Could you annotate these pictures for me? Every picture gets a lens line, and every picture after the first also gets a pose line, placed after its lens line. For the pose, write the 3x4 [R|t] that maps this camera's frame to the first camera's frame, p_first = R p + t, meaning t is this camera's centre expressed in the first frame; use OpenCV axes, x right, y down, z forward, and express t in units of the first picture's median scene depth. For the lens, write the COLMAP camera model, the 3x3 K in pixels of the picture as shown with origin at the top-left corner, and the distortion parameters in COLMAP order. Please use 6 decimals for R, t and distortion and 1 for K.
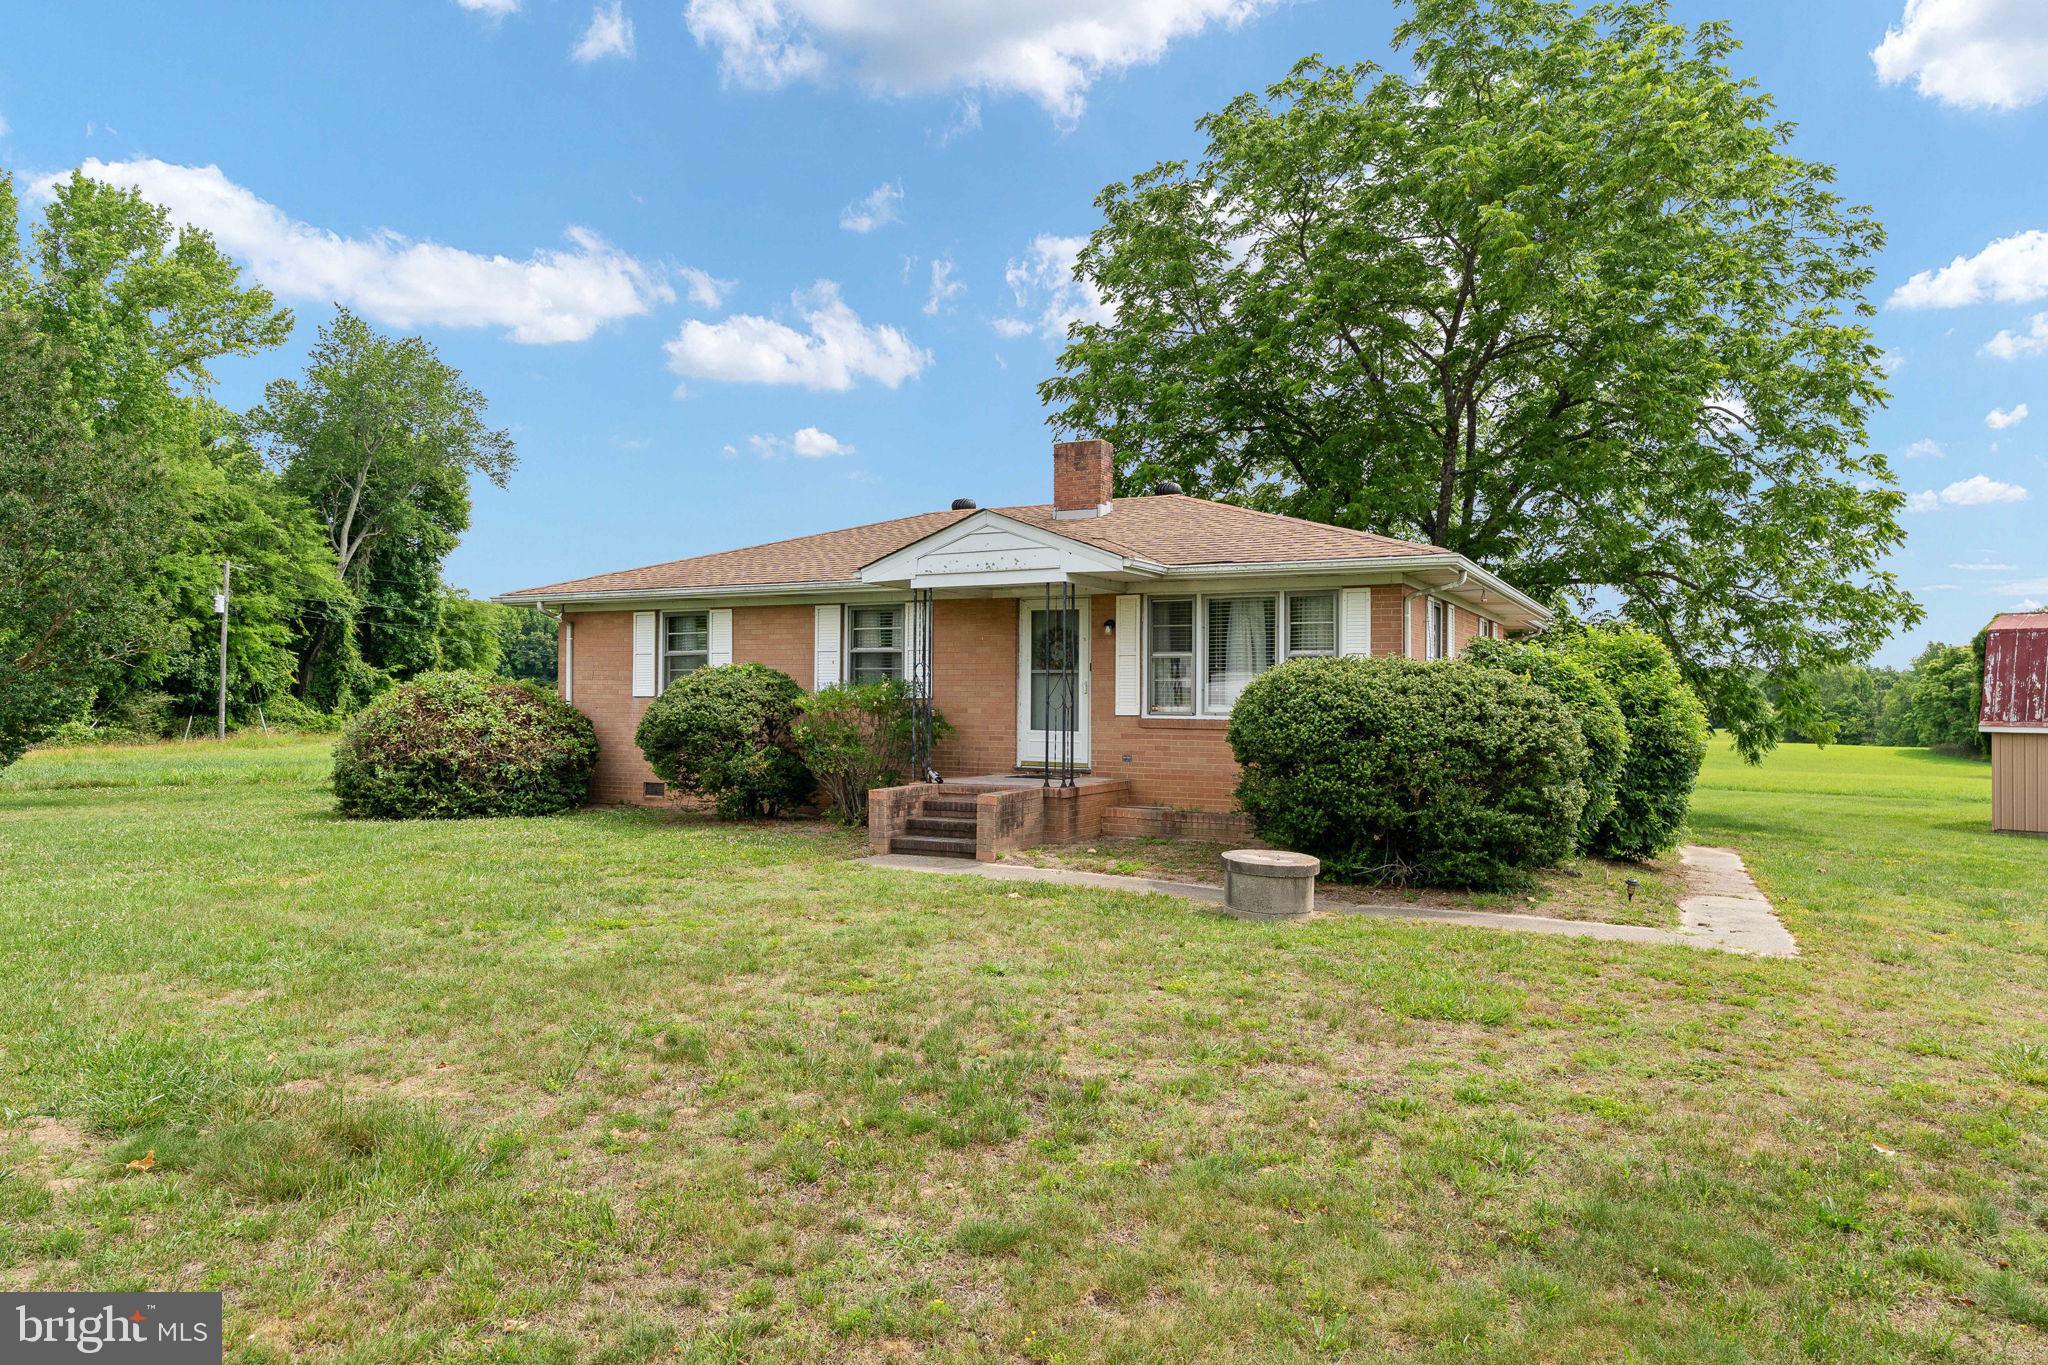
lens RADIAL K [[973.2, 0, 1034.8], [0, 973.2, 693.6], [0, 0, 1]] dist [-0.003314, 0.000728]
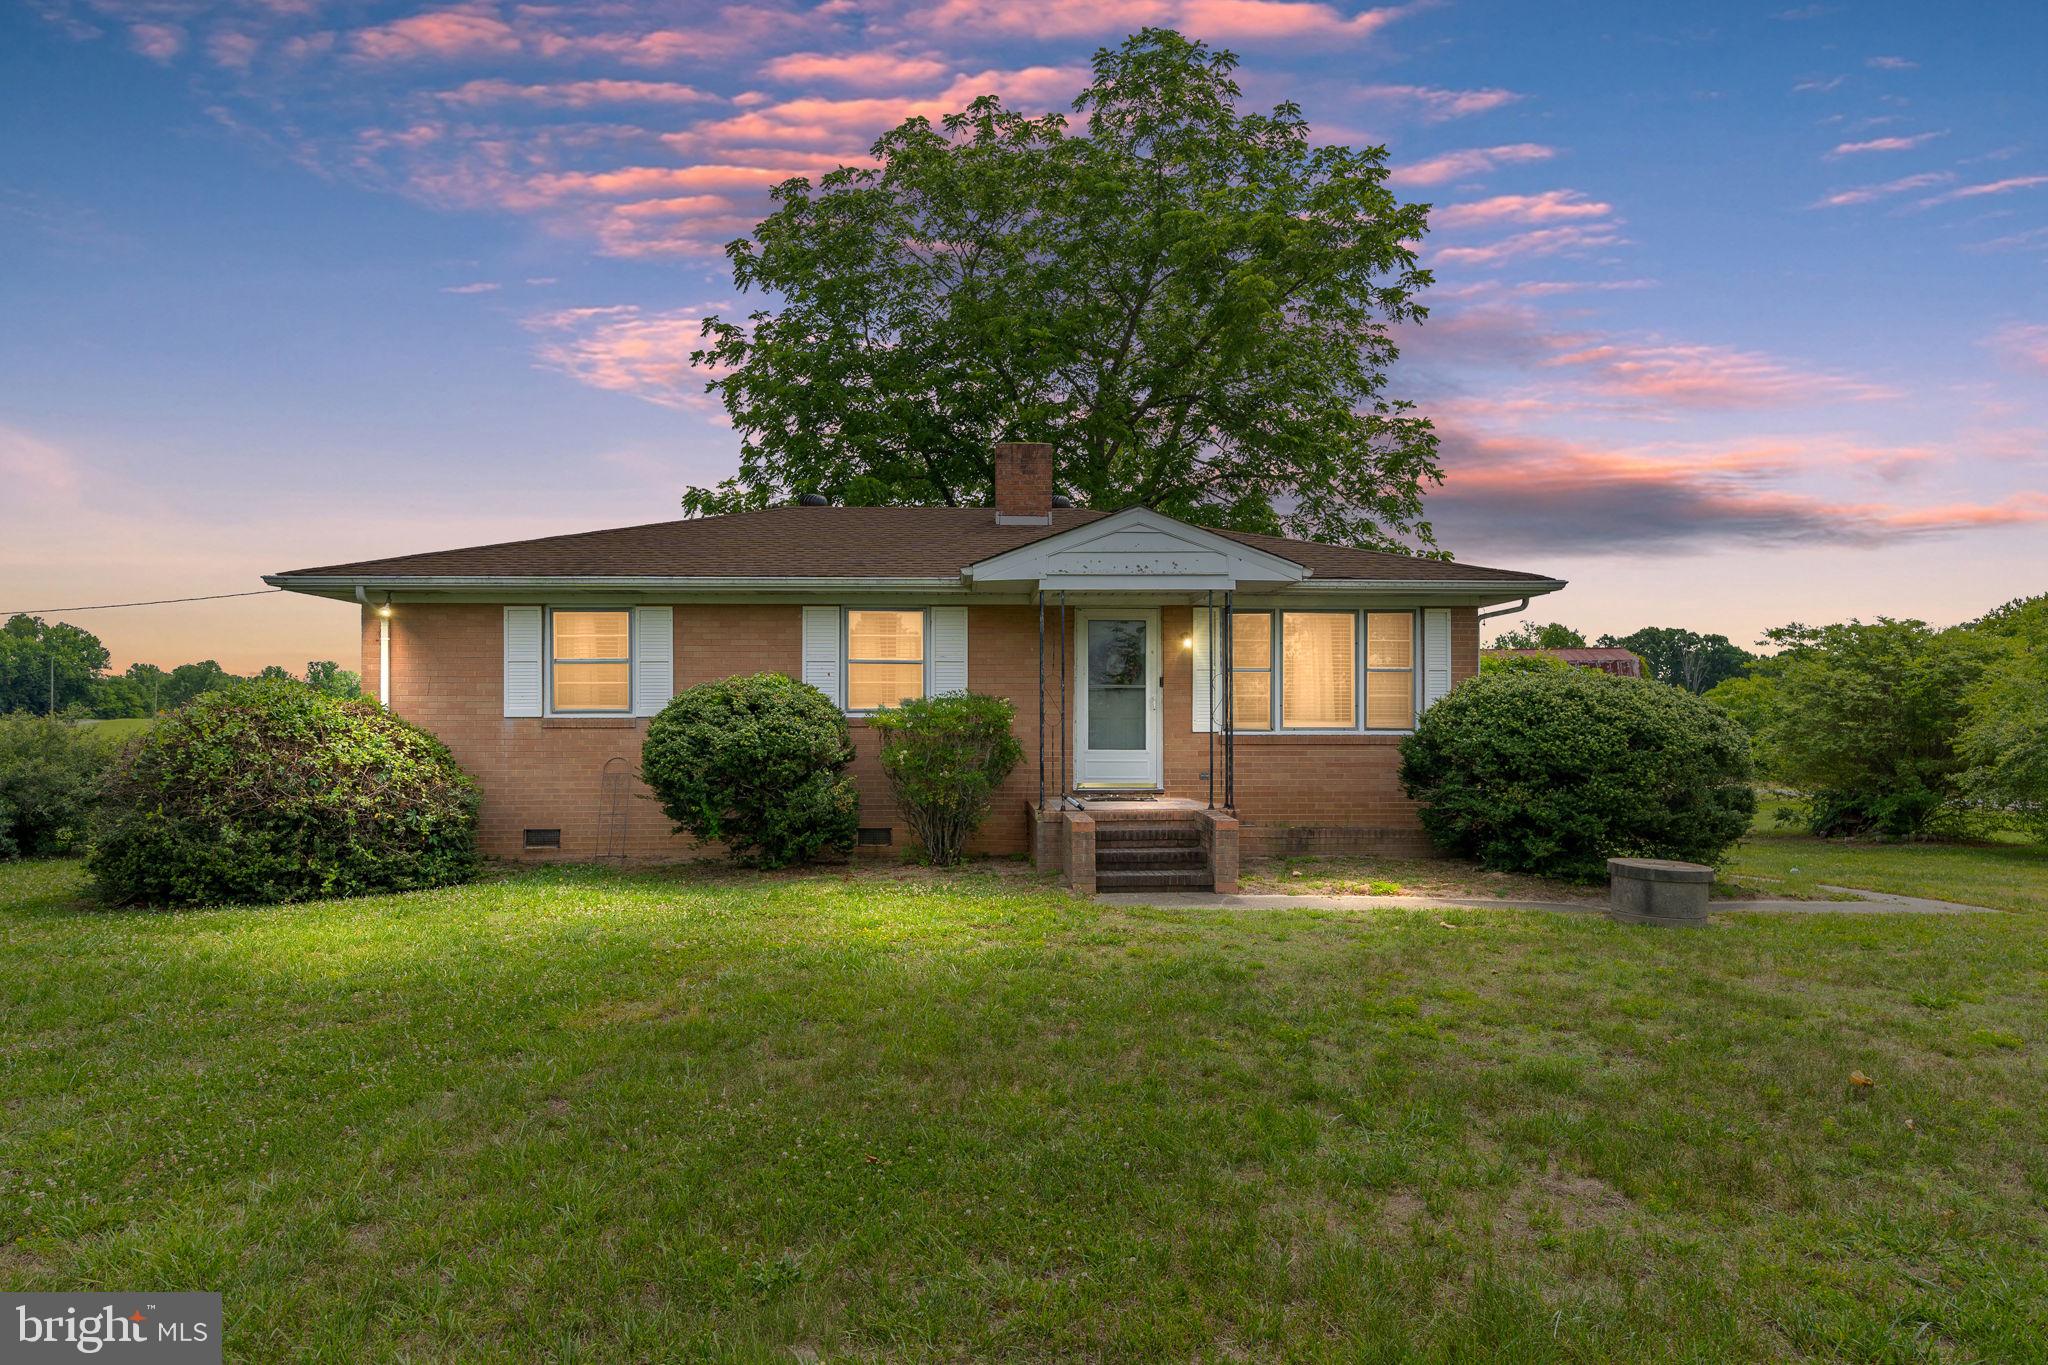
lens RADIAL K [[973.2, 0, 1034.8], [0, 973.2, 693.6], [0, 0, 1]] dist [-0.003314, 0.000728]
pose [[0.915174, 0.002373, 0.403052, -0.435847], [0.005794, 0.999802, -0.019041, 0.001845], [-0.403017, 0.019761, 0.914979, 0.179258]]
